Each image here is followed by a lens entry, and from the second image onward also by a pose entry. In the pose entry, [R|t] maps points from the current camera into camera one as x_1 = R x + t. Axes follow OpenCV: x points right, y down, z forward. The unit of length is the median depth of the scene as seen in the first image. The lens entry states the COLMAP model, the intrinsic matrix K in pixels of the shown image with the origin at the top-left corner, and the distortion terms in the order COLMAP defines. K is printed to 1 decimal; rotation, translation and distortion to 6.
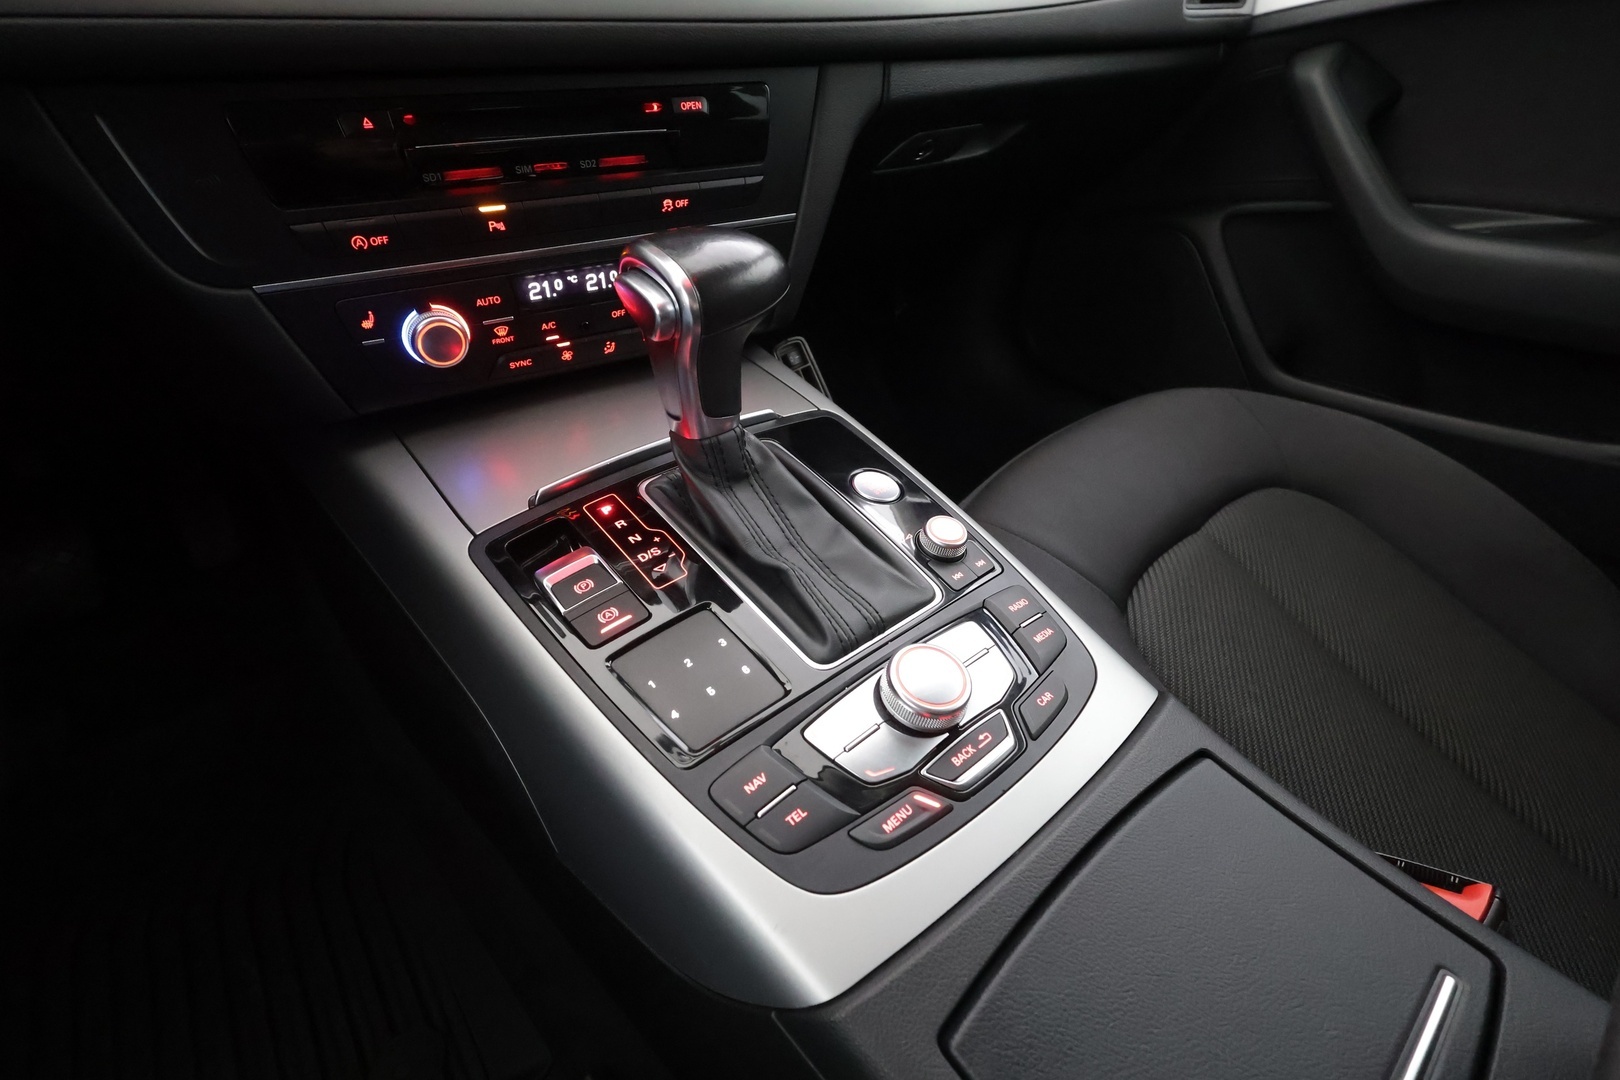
lens RADIAL K [[743.7, 0, 810.3], [0, 743.7, 541.8], [0, 0, 1]] dist [0.000255, 0.000596]
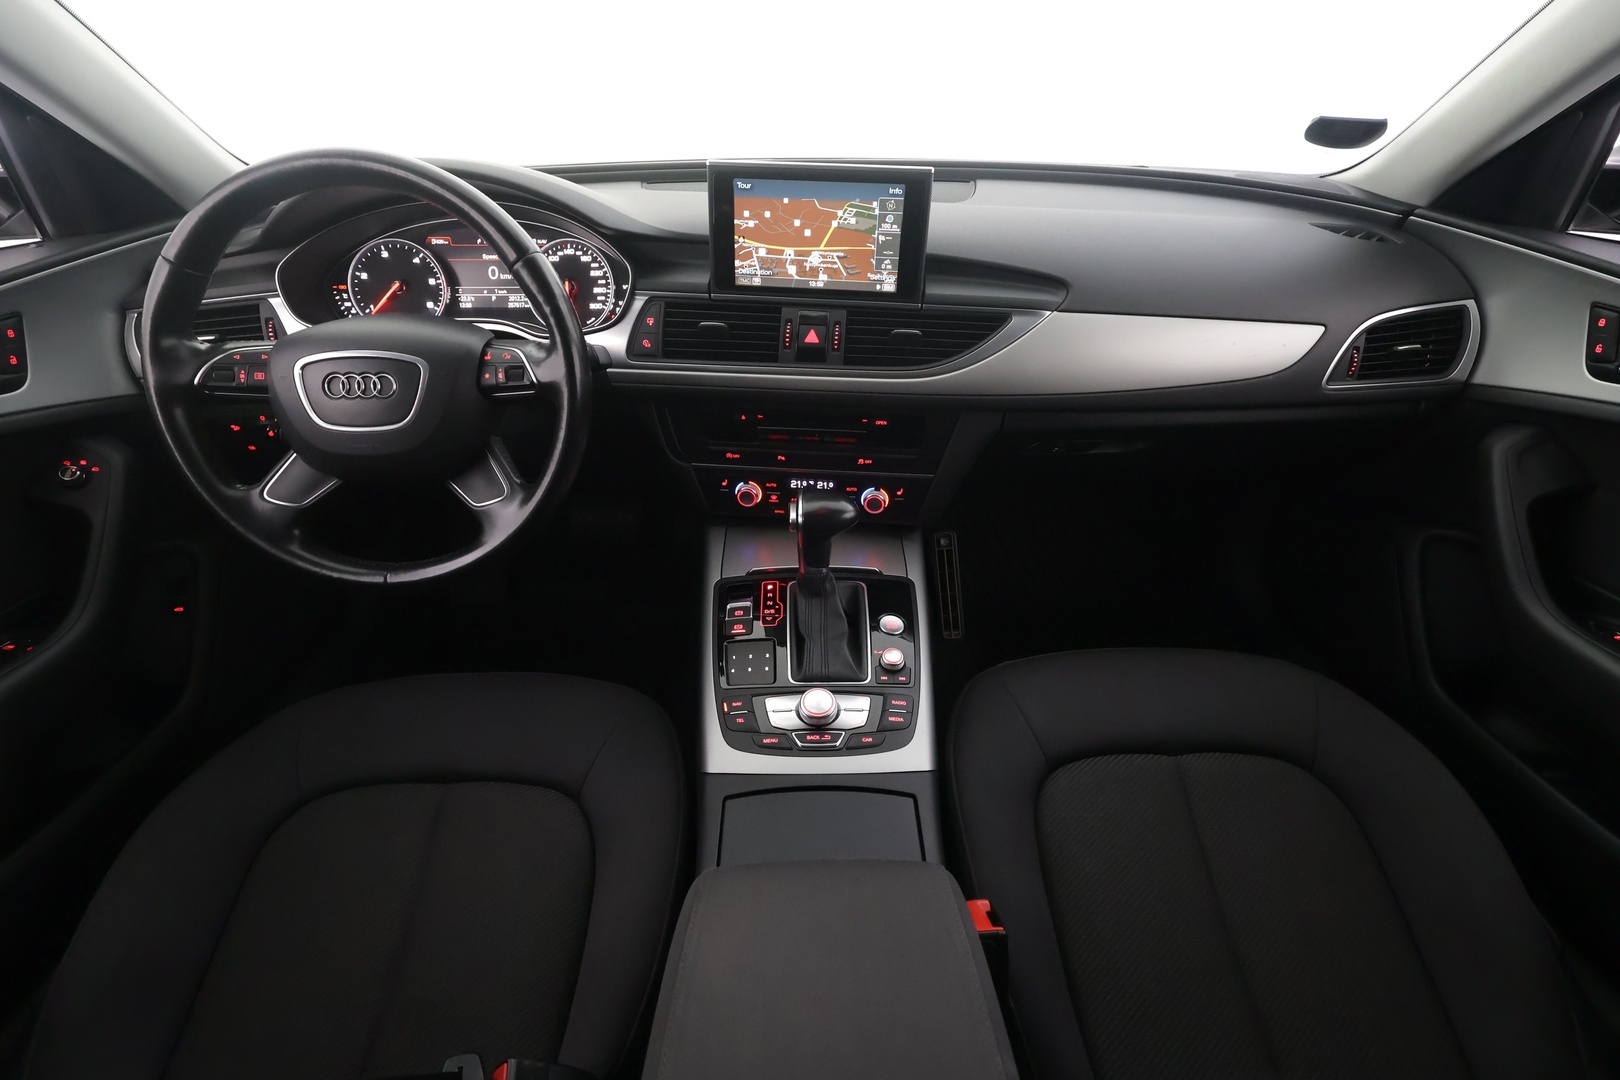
lens RADIAL K [[743.7, 0, 809.4], [0, 743.7, 542.0], [0, 0, 1]] dist [0.000255, 0.000596]
pose [[0.769072, 0.320411, -0.553051, 1.058375], [-0.367165, 0.929732, 0.028062, -0.285751], [0.523181, 0.181479, 0.832675, -0.882926]]
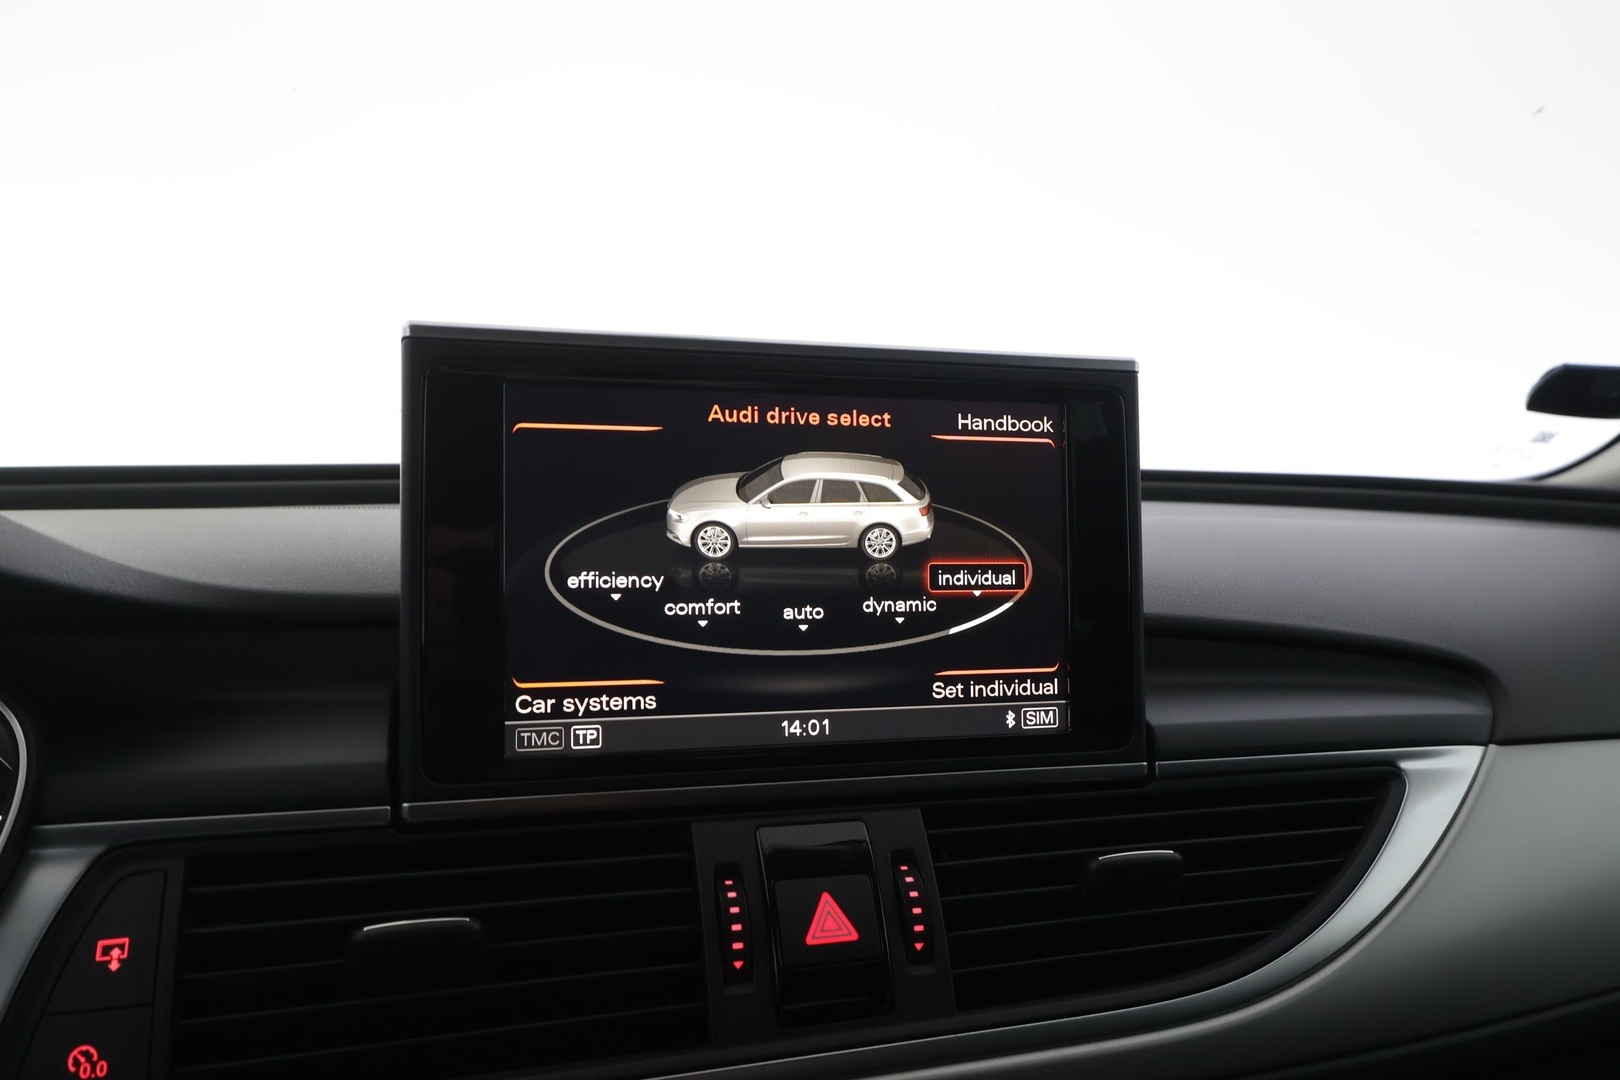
lens RADIAL K [[1262.2, 0, 807.2], [0, 1262.2, 541.0], [0, 0, 1]] dist [-0.003482, 0.006473]
pose [[0.958251, -0.019098, -0.285289, -0.102465], [-0.146166, 0.824822, -0.546172, -0.505321], [0.245744, 0.565070, 0.787595, -0.069724]]
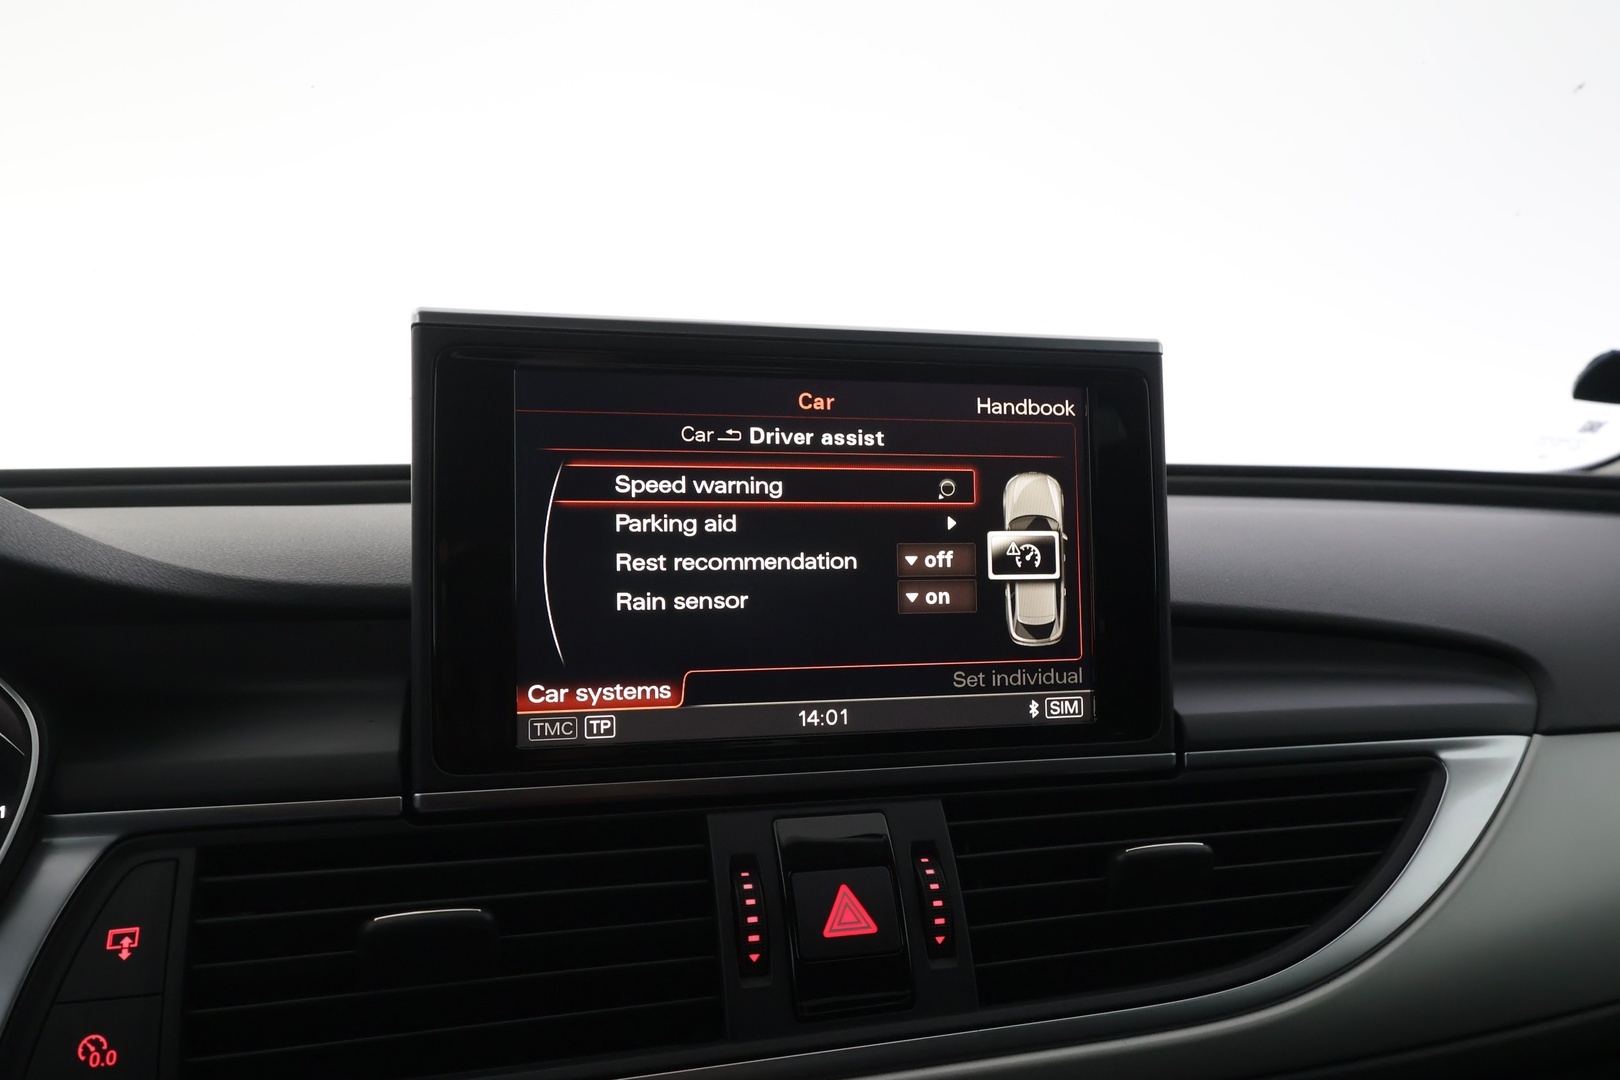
lens RADIAL K [[1262.2, 0, 807.8], [0, 1262.2, 541.0], [0, 0, 1]] dist [-0.003482, 0.006473]
pose [[0.948385, -0.029743, -0.315724, -0.088132], [-0.156616, 0.821775, -0.547866, -0.501589], [0.275749, 0.569035, 0.774701, -0.040467]]
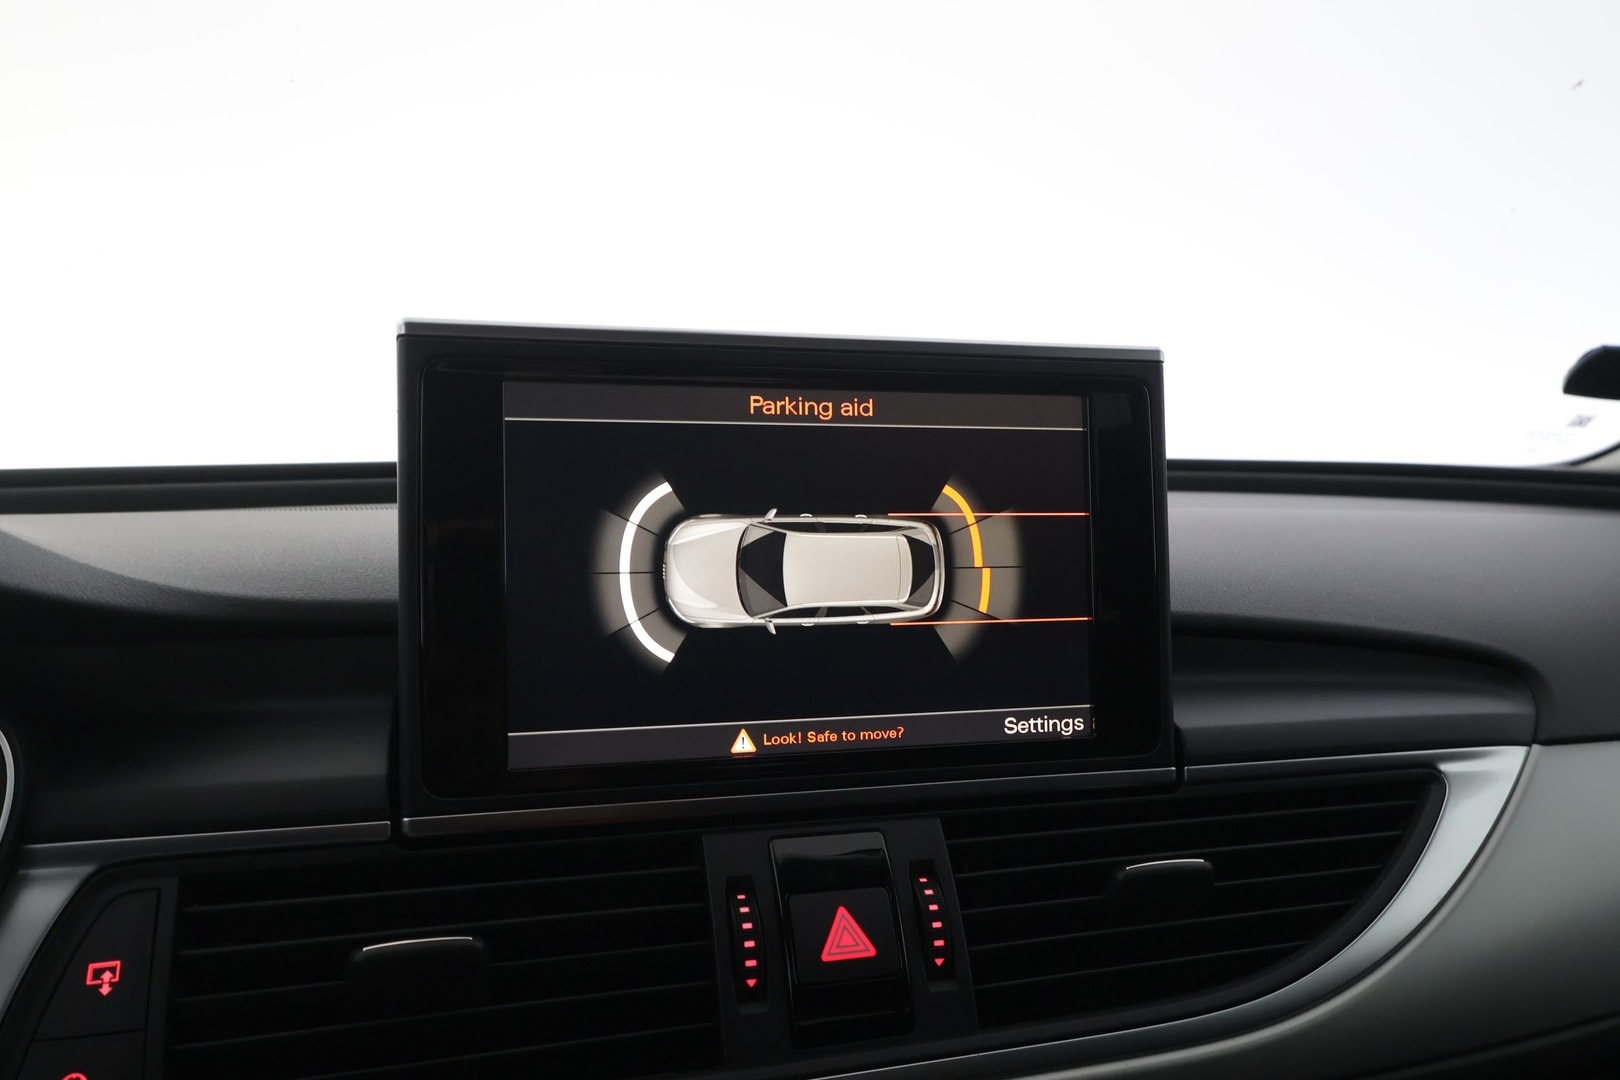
lens RADIAL K [[1262.2, 0, 807.7], [0, 1262.2, 540.9], [0, 0, 1]] dist [-0.003482, 0.006473]
pose [[0.952952, -0.025328, -0.302061, -0.105510], [-0.147983, 0.830808, -0.536525, -0.534560], [0.264544, 0.555983, 0.787972, -0.043289]]
